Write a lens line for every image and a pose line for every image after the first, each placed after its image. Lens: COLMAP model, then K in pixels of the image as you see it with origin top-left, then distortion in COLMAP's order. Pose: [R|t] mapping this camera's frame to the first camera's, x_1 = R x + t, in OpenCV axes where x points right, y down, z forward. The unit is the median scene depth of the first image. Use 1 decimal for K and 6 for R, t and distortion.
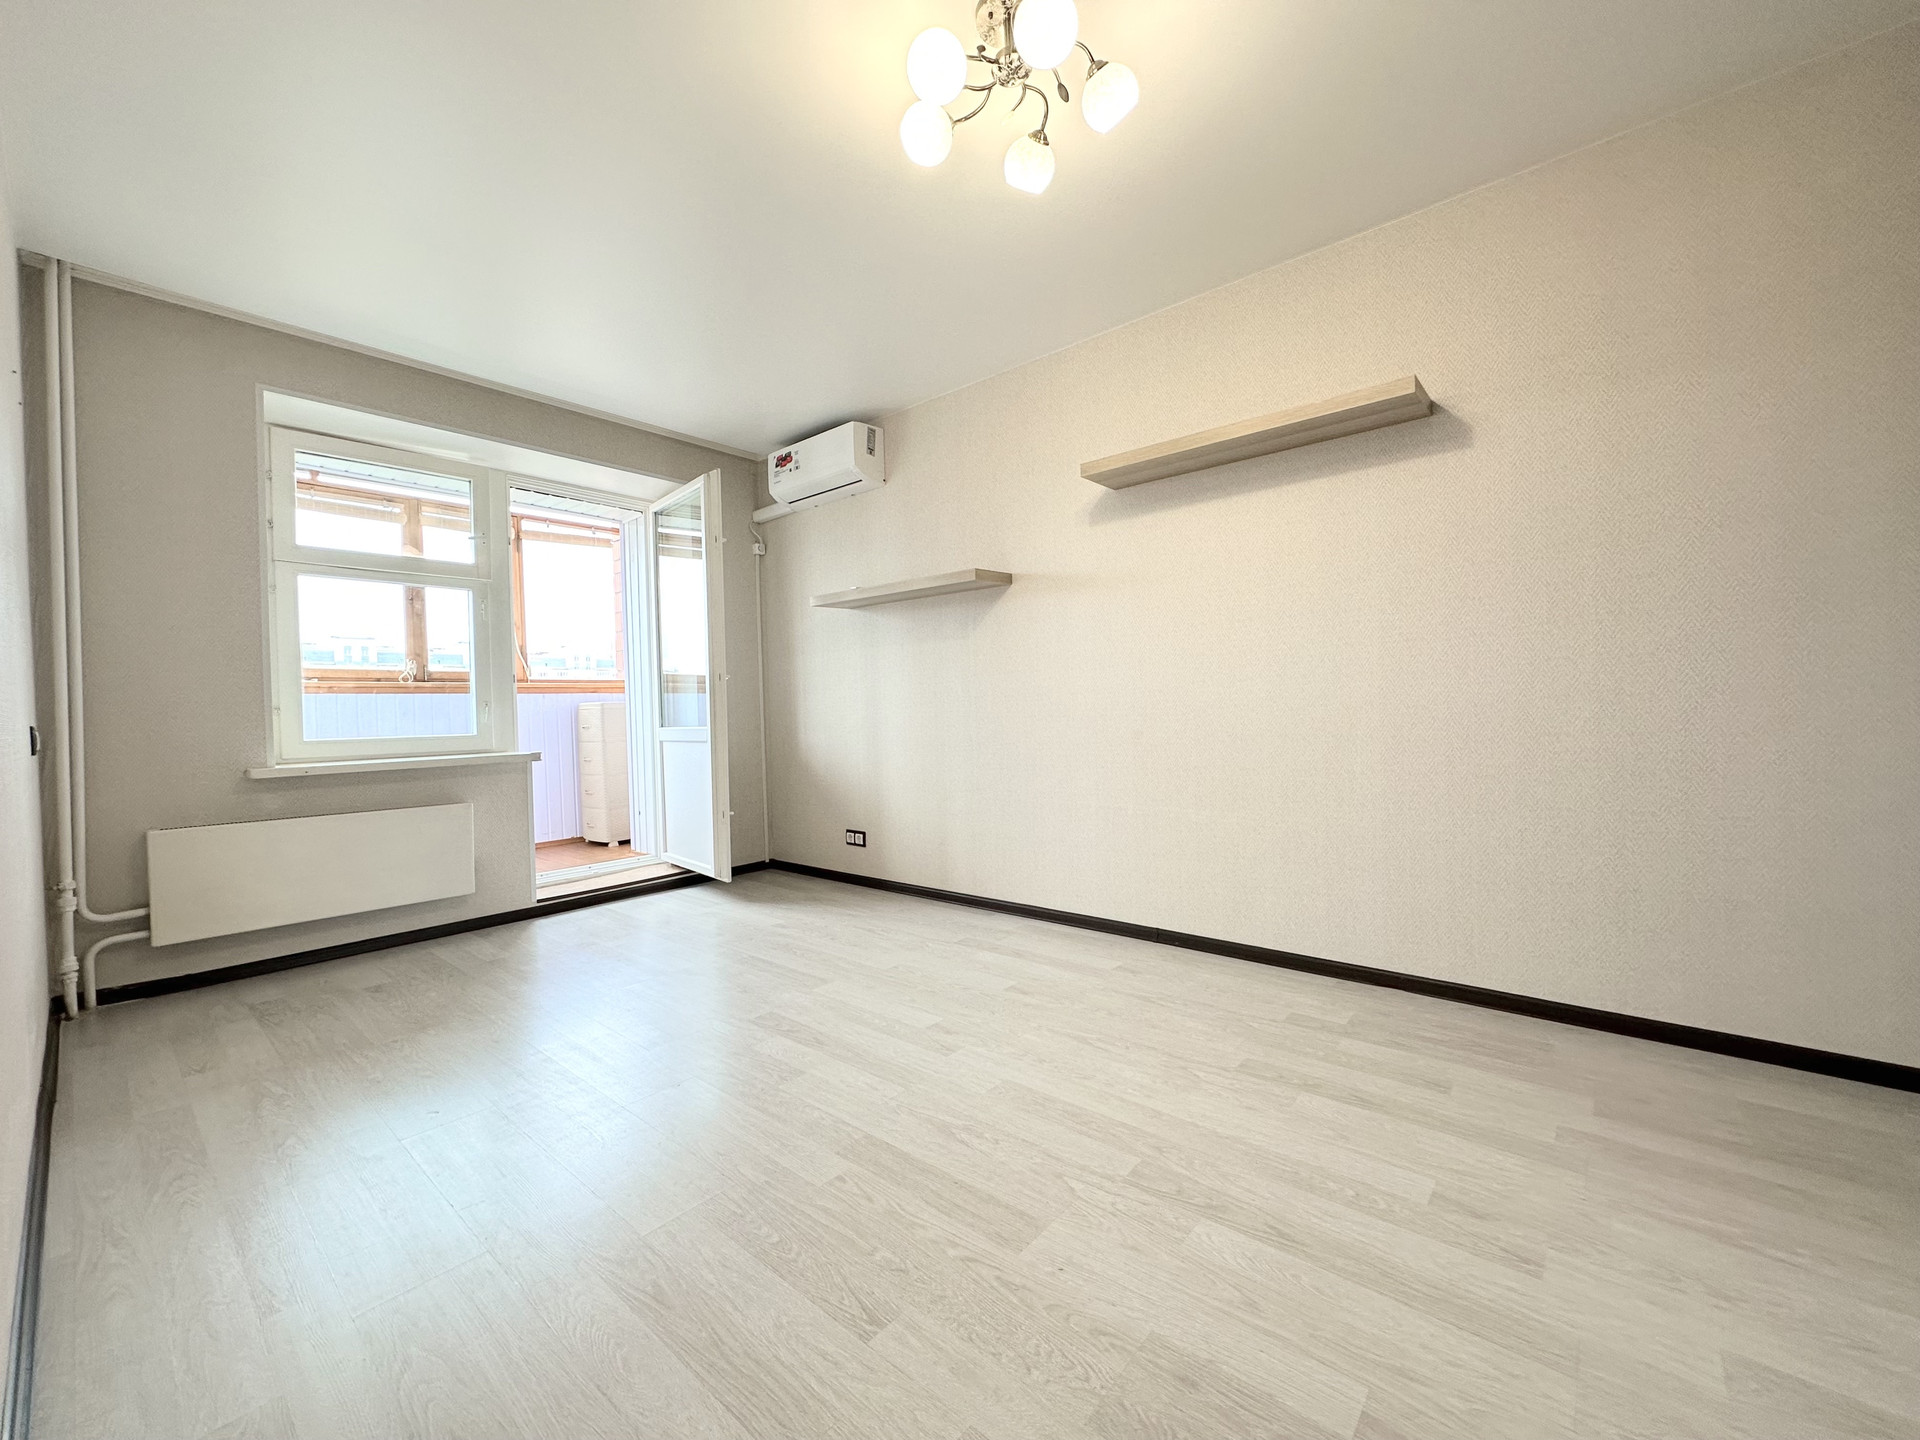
lens RADIAL K [[768.4, 0, 953.7], [0, 768.4, 716.1], [0, 0, 1]] dist [-0.001034, 0.000339]
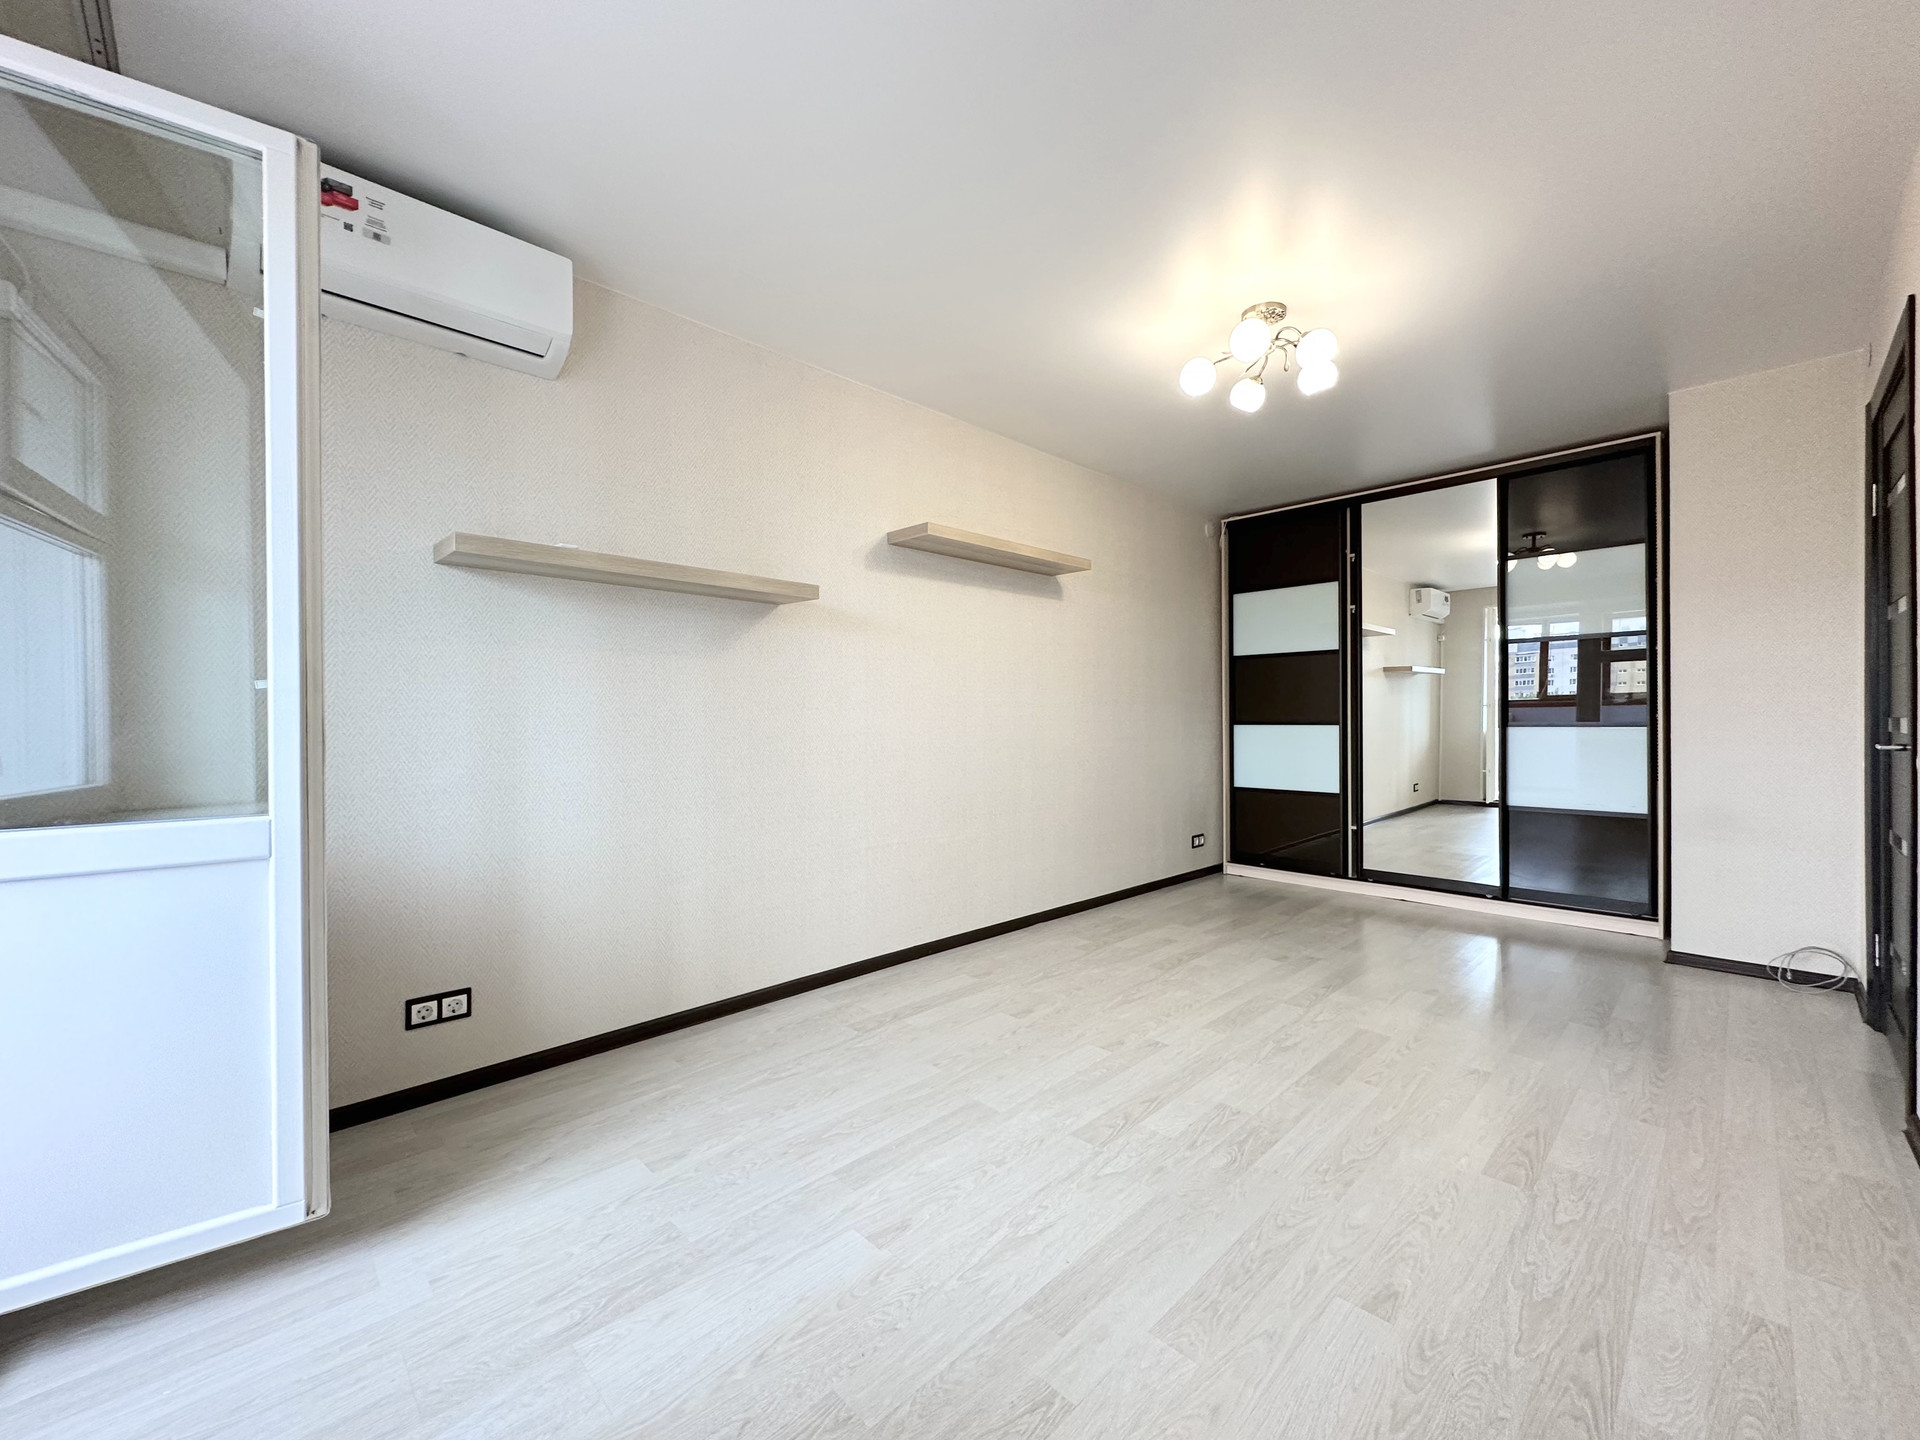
lens RADIAL K [[768.4, 0, 954.8], [0, 768.4, 716.0], [0, 0, 1]] dist [-0.001034, 0.000339]
pose [[0.082594, 0.033164, 0.996031, -1.404616], [0.013175, 0.999322, -0.034366, -0.032505], [-0.996496, 0.015961, 0.082101, 1.390961]]
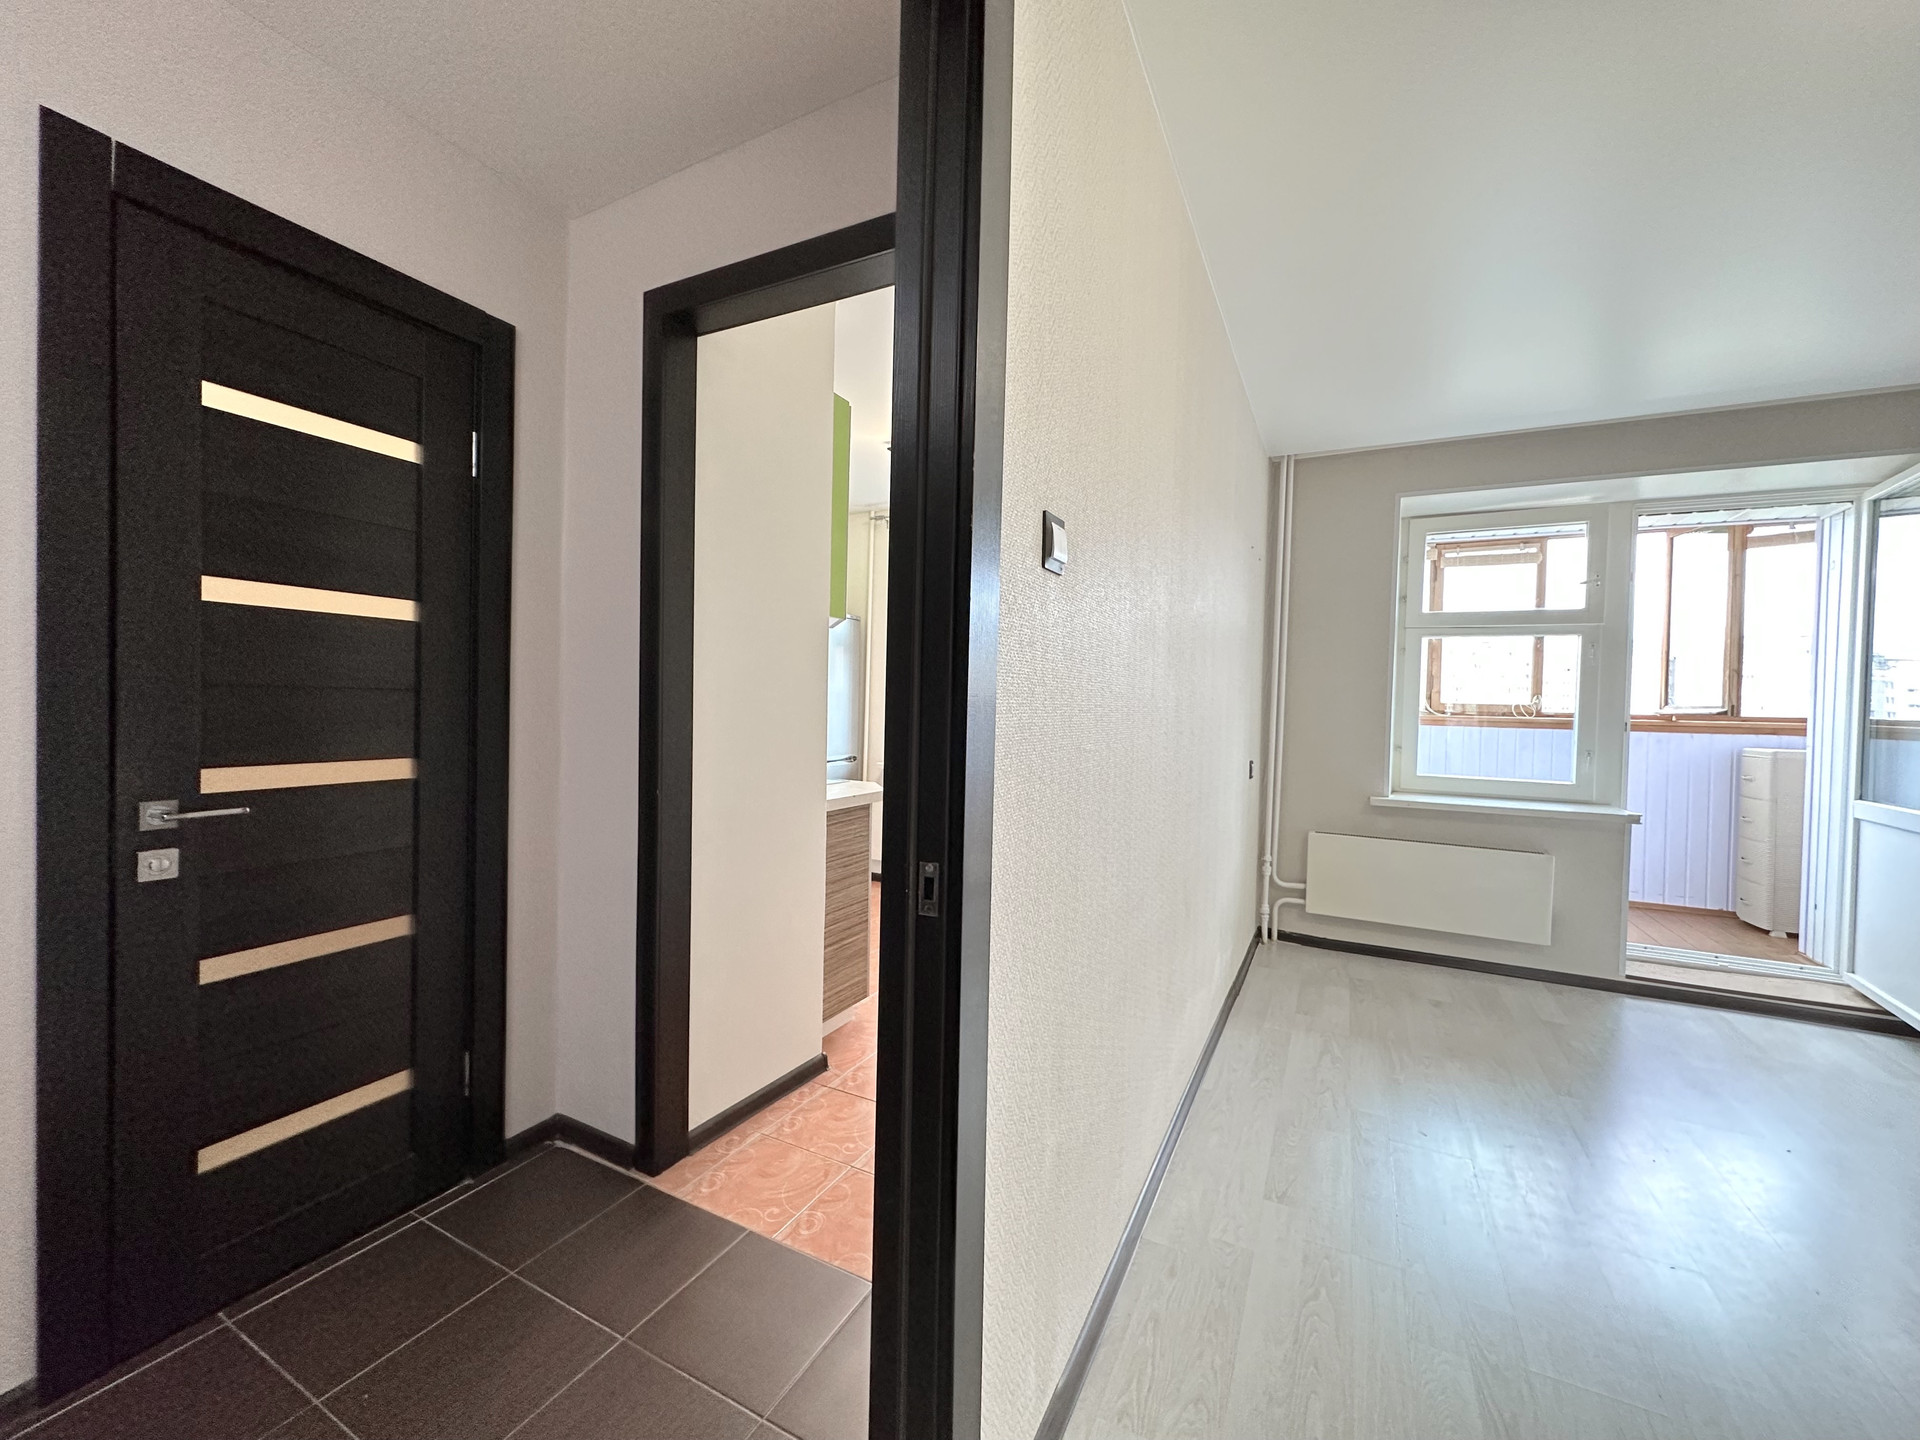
lens RADIAL K [[768.4, 0, 956.9], [0, 768.4, 715.6], [0, 0, 1]] dist [-0.001034, 0.000339]
pose [[0.238256, 0.048070, -0.970012, 0.126853], [-0.036720, 0.998506, 0.040463, -0.069866], [0.970508, 0.025978, 0.239665, 0.002604]]
